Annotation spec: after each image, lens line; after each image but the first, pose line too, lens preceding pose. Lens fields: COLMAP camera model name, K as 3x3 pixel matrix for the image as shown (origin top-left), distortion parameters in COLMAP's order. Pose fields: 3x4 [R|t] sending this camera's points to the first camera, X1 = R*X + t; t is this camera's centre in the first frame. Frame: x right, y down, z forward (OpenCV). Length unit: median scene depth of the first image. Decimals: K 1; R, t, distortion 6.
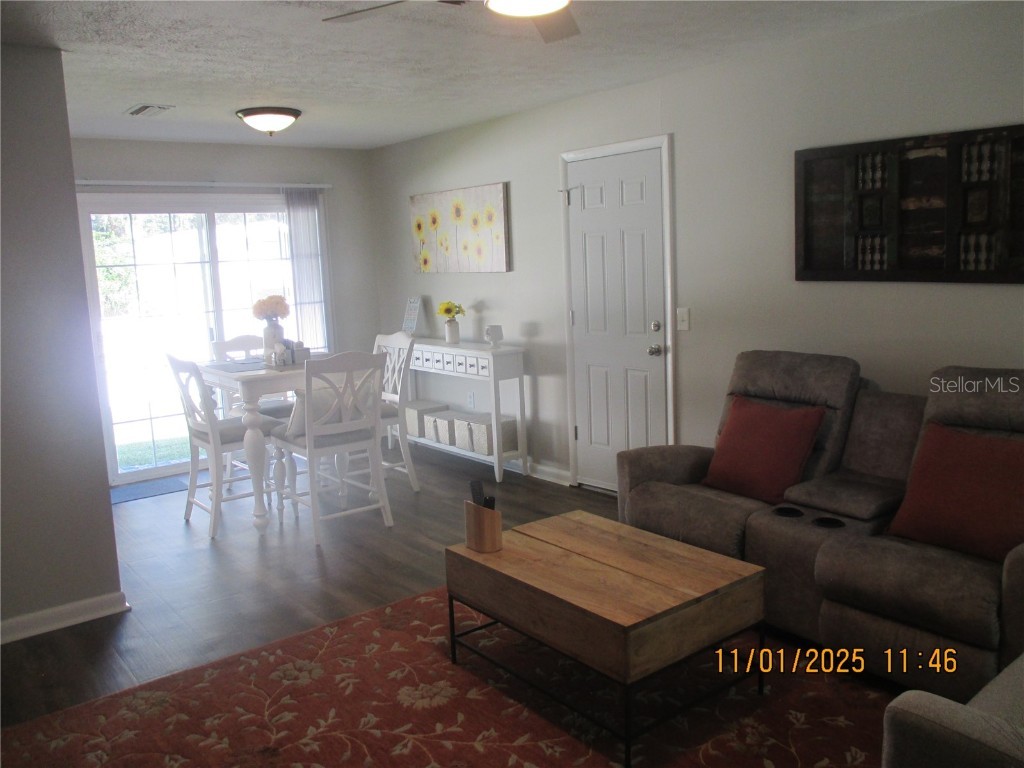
lens RADIAL K [[858.5, 0, 514.5], [0, 858.5, 378.1], [0, 0, 1]] dist [-0.012474, -0.015108]
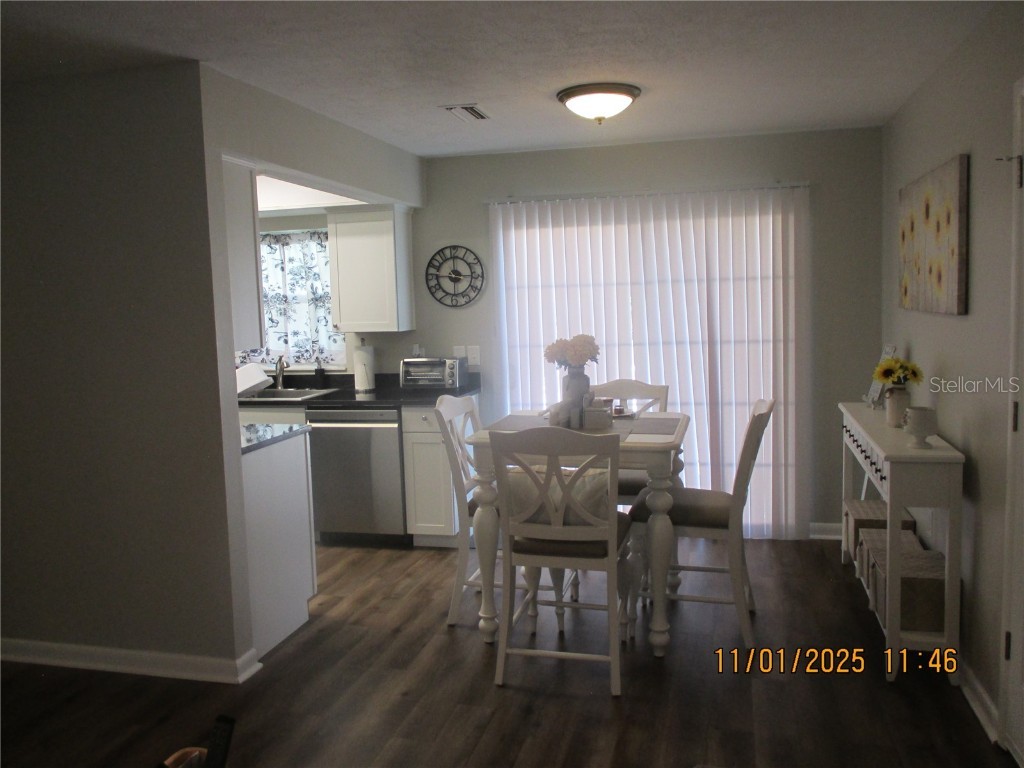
lens RADIAL K [[858.5, 0, 514.5], [0, 858.5, 378.1], [0, 0, 1]] dist [-0.012474, -0.015108]
pose [[0.600628, 0.100672, -0.793166, 0.269562], [-0.111823, 0.992868, 0.041340, -0.076664], [0.791670, 0.063864, 0.607601, 0.456069]]
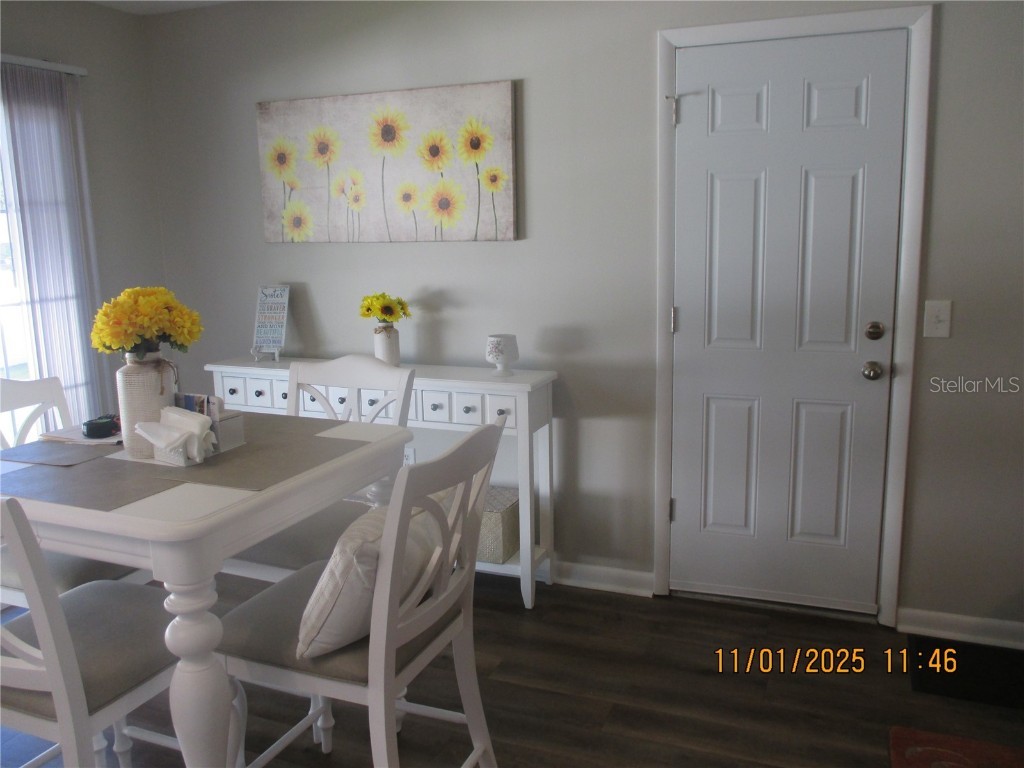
lens RADIAL K [[858.5, 0, 514.5], [0, 858.5, 378.1], [0, 0, 1]] dist [-0.012474, -0.015108]
pose [[0.871290, -0.063308, 0.486669, -0.304615], [0.053470, 0.997987, 0.034095, -0.053563], [-0.487848, -0.003685, 0.872921, 0.519599]]
